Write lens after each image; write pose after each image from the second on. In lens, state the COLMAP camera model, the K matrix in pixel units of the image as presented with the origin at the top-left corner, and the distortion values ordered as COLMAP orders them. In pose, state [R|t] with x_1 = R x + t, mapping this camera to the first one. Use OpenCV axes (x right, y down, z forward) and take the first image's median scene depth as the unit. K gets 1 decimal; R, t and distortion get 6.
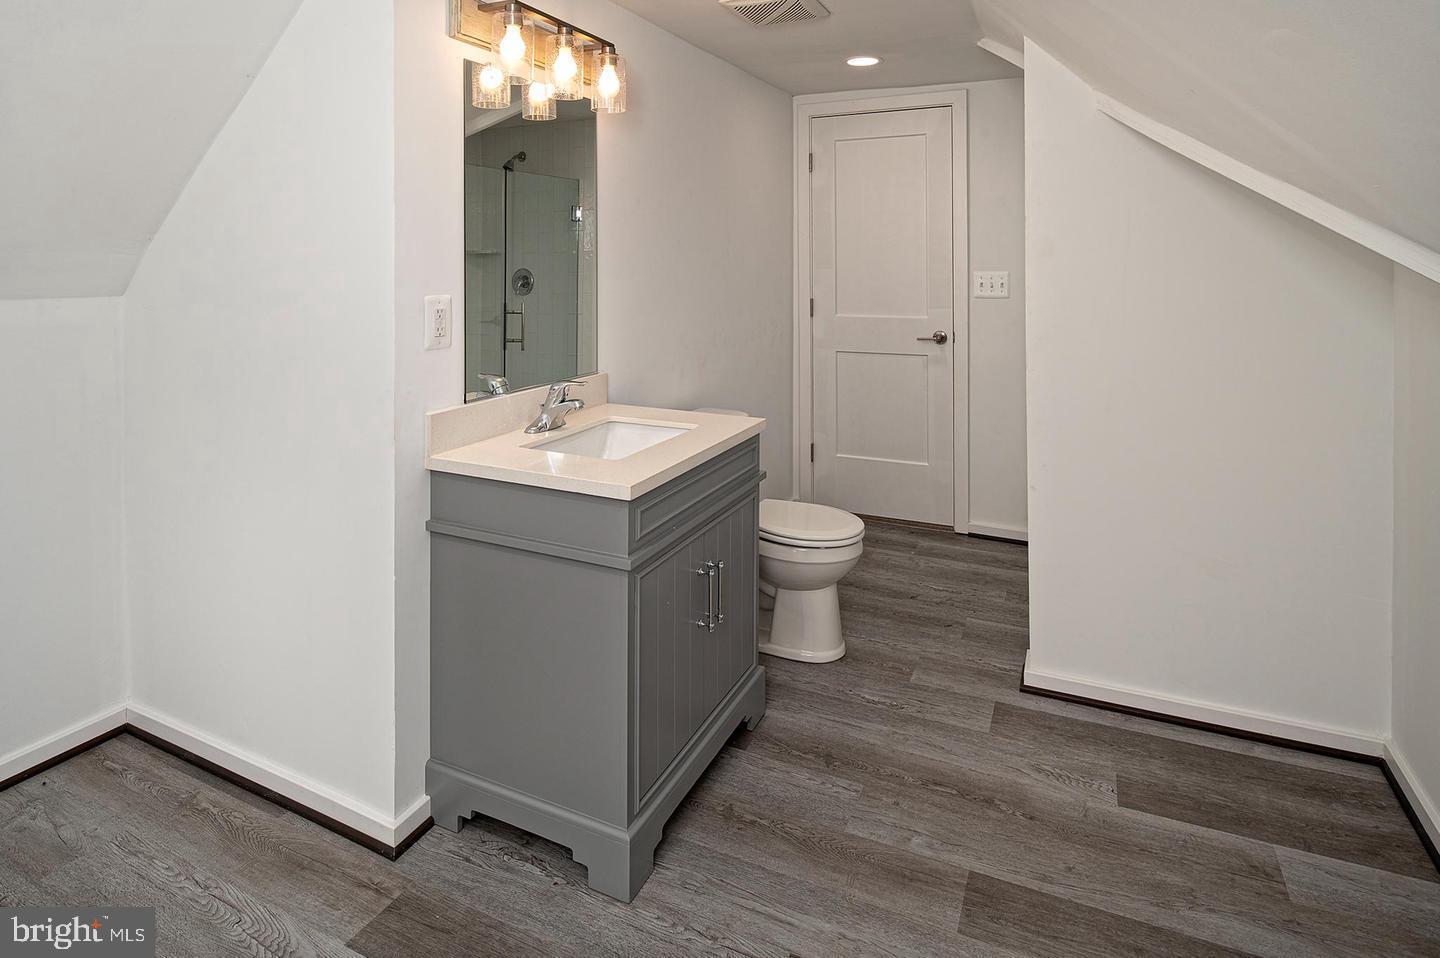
lens RADIAL K [[779.3, 0, 717.5], [0, 779.3, 475.1], [0, 0, 1]] dist [-0.005359, -0.003931]
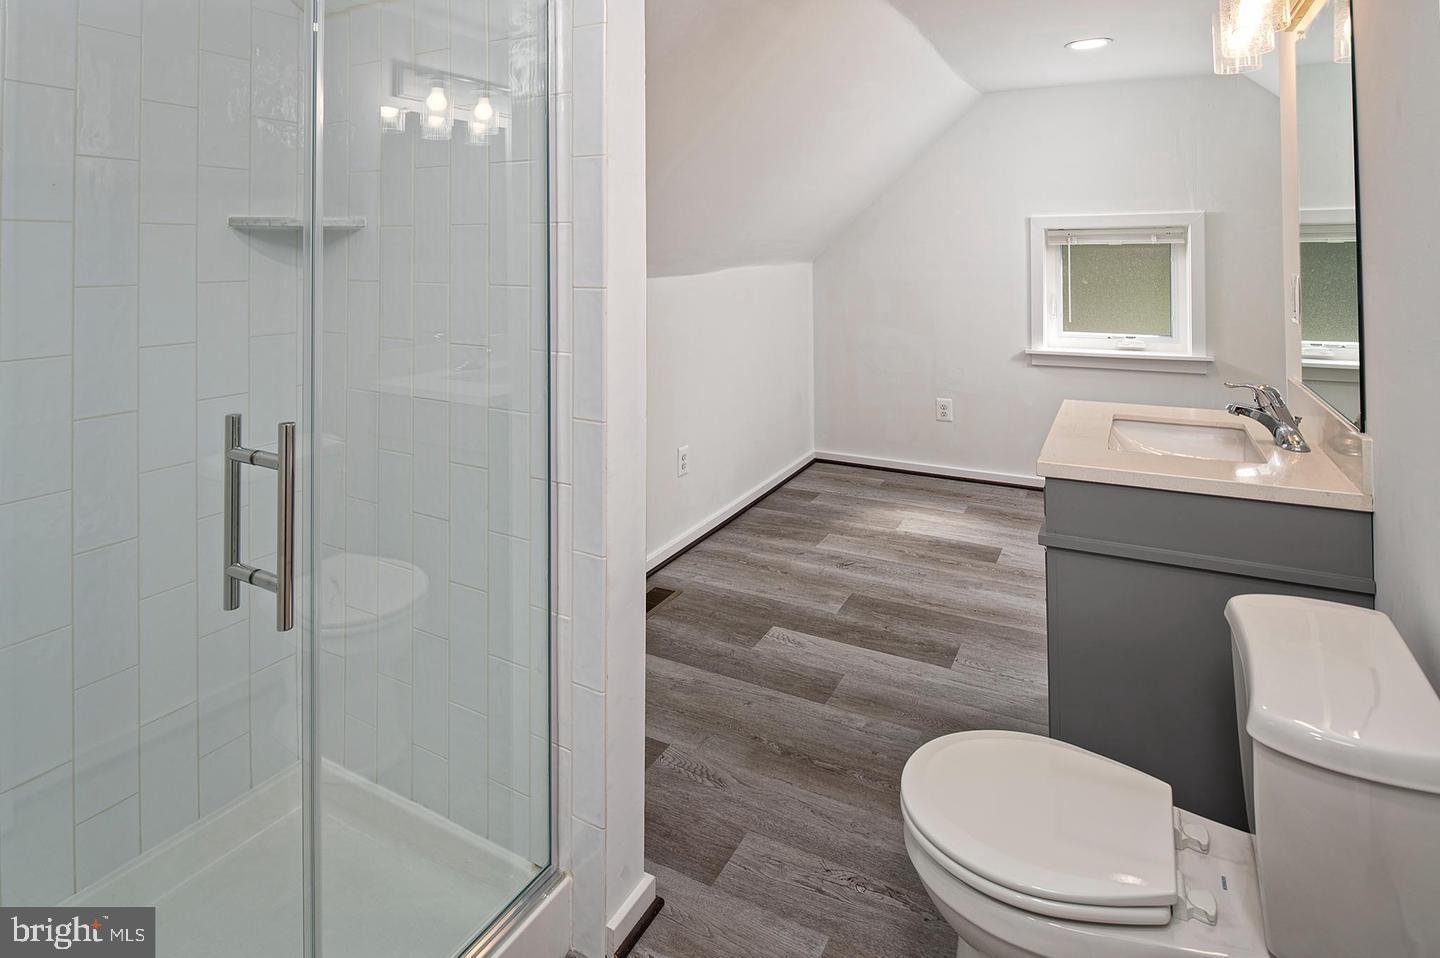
lens RADIAL K [[779.3, 0, 717.5], [0, 779.3, 475.1], [0, 0, 1]] dist [-0.005359, -0.003931]
pose [[-0.998836, -0.008218, 0.047534, 0.381893], [0.017958, 0.851209, 0.524519, -0.448361], [-0.044771, 0.524762, -0.850071, 1.650829]]
